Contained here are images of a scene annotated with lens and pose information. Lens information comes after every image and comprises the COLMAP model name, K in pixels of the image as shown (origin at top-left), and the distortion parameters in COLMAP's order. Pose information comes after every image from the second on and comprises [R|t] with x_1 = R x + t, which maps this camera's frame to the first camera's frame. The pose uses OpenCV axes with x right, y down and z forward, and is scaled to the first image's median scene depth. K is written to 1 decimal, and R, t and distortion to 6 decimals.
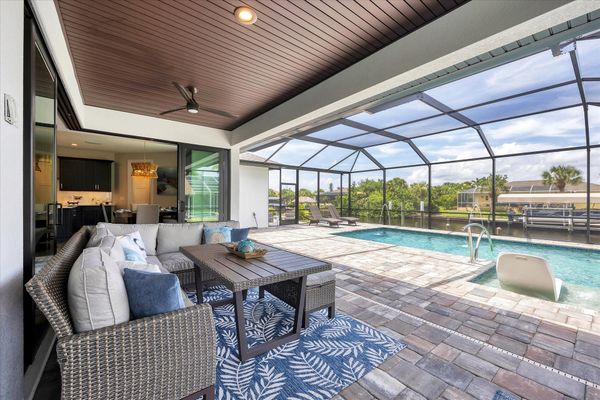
lens RADIAL K [[238.1, 0, 286.3], [0, 238.1, 199.9], [0, 0, 1]] dist [-0.000597, -0.000124]
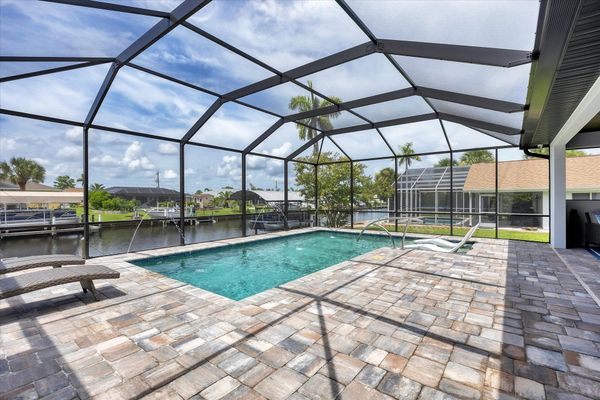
lens RADIAL K [[269.2, 0, 329.3], [0, 269.2, 200.4], [0, 0, 1]] dist [-0.013097, -0.000288]
pose [[-0.327643, -0.005401, 0.944786, -0.142556], [0.002447, 0.999975, 0.006565, -0.000488], [-0.944799, 0.004463, -0.327621, 0.629989]]
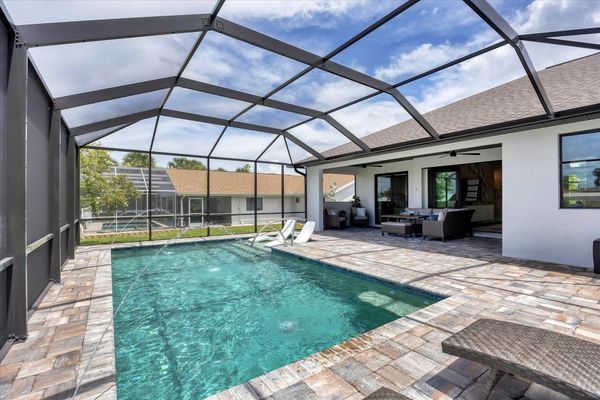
lens RADIAL K [[263.6, 0, 291.2], [0, 263.6, 200.7], [0, 0, 1]] dist [-0.001447, -0.000341]
pose [[-0.999387, 0.003463, 0.034834, 0.245541], [0.003423, 0.999993, -0.001228, -0.000683], [-0.034838, -0.001108, -0.999392, 0.881238]]
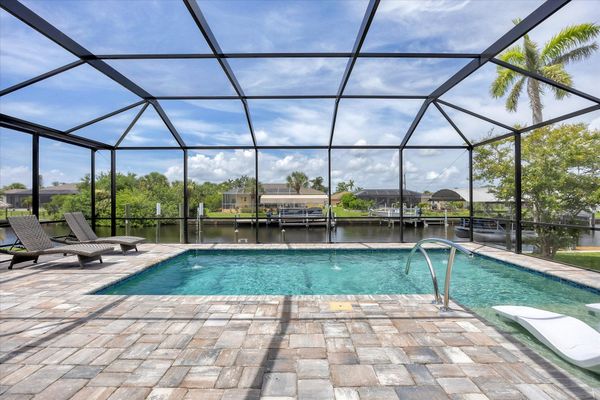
lens RADIAL K [[285.6, 0, 300.0], [0, 285.6, 200.0], [0, 0, 1]] dist [-0.019277, -0.000032]
pose [[0.592345, -0.002061, 0.805681, 0.011328], [0.006307, 0.999978, -0.002078, 0.000273], [-0.805659, 0.006313, 0.592345, 0.303683]]
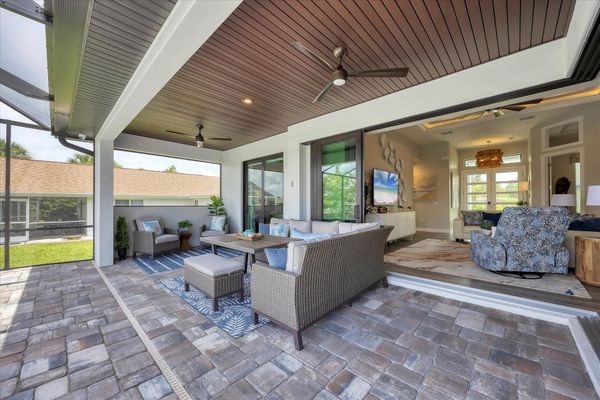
lens RADIAL K [[229.1, 0, 281.0], [0, 229.1, 202.2], [0, 0, 1]] dist [-0.000726, -0.000123]
pose [[-0.990569, -0.004959, -0.136927, -0.031157], [-0.003620, 0.999943, -0.010026, -0.001404], [0.136969, -0.009435, -0.990530, 0.446357]]
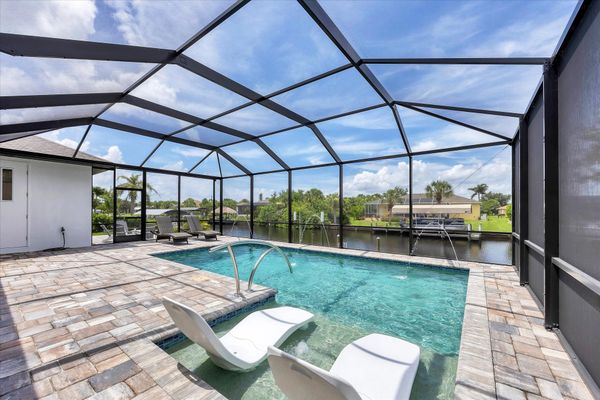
lens RADIAL K [[247.3, 0, 282.1], [0, 247.3, 208.0], [0, 0, 1]] dist [-0.012699, -0.000200]
pose [[0.966893, 0.003556, 0.255156, 0.246957], [-0.000769, 0.999939, -0.011024, 0.002177], [-0.255179, 0.010463, 0.966837, 0.082687]]
